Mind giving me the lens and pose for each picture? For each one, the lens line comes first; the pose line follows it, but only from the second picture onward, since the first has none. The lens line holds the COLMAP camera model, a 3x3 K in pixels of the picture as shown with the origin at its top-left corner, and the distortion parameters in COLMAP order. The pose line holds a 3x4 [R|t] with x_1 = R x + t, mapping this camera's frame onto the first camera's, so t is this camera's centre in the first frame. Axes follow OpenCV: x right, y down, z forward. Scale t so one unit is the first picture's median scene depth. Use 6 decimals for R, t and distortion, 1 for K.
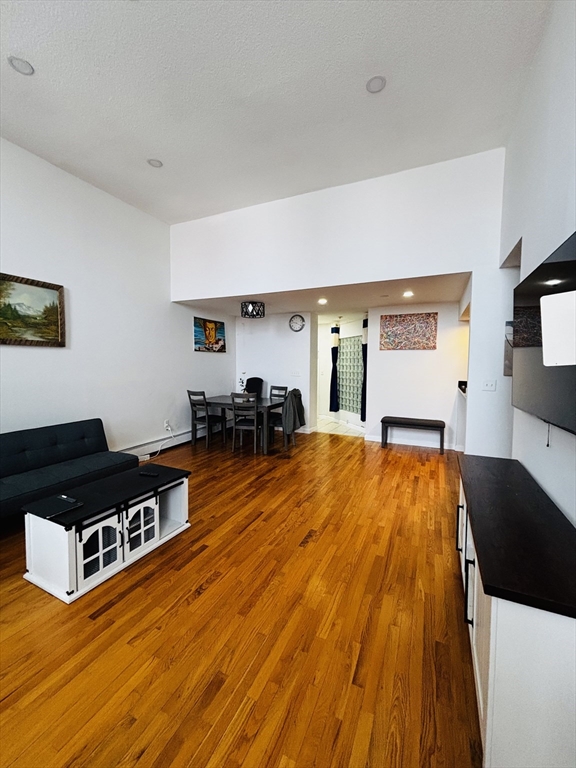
lens RADIAL K [[308.3, 0, 288.0], [0, 308.3, 384.0], [0, 0, 1]] dist [0.001068, 0.000223]
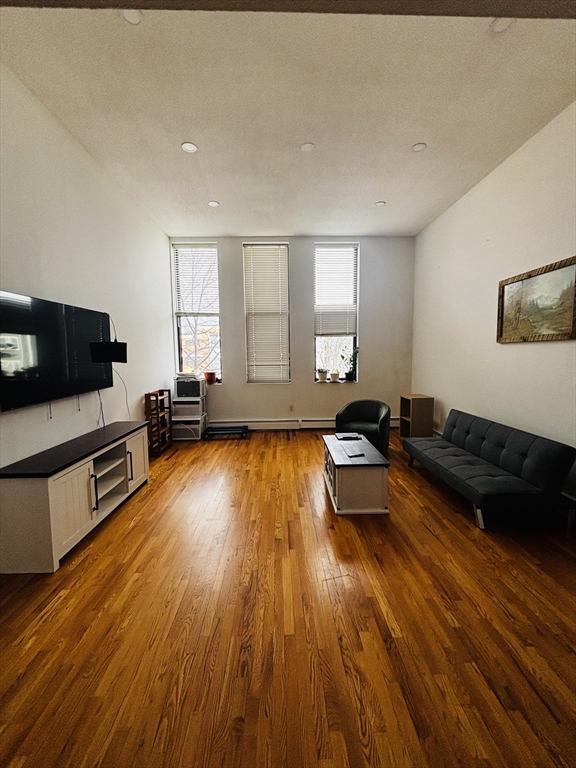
lens RADIAL K [[308.3, 0, 288.0], [0, 308.3, 384.0], [0, 0, 1]] dist [0.001068, 0.000223]
pose [[-0.893657, 0.048754, -0.446094, 0.236136], [-0.020606, 0.988574, 0.149323, -0.118755], [0.448277, 0.142636, -0.882442, 1.478866]]
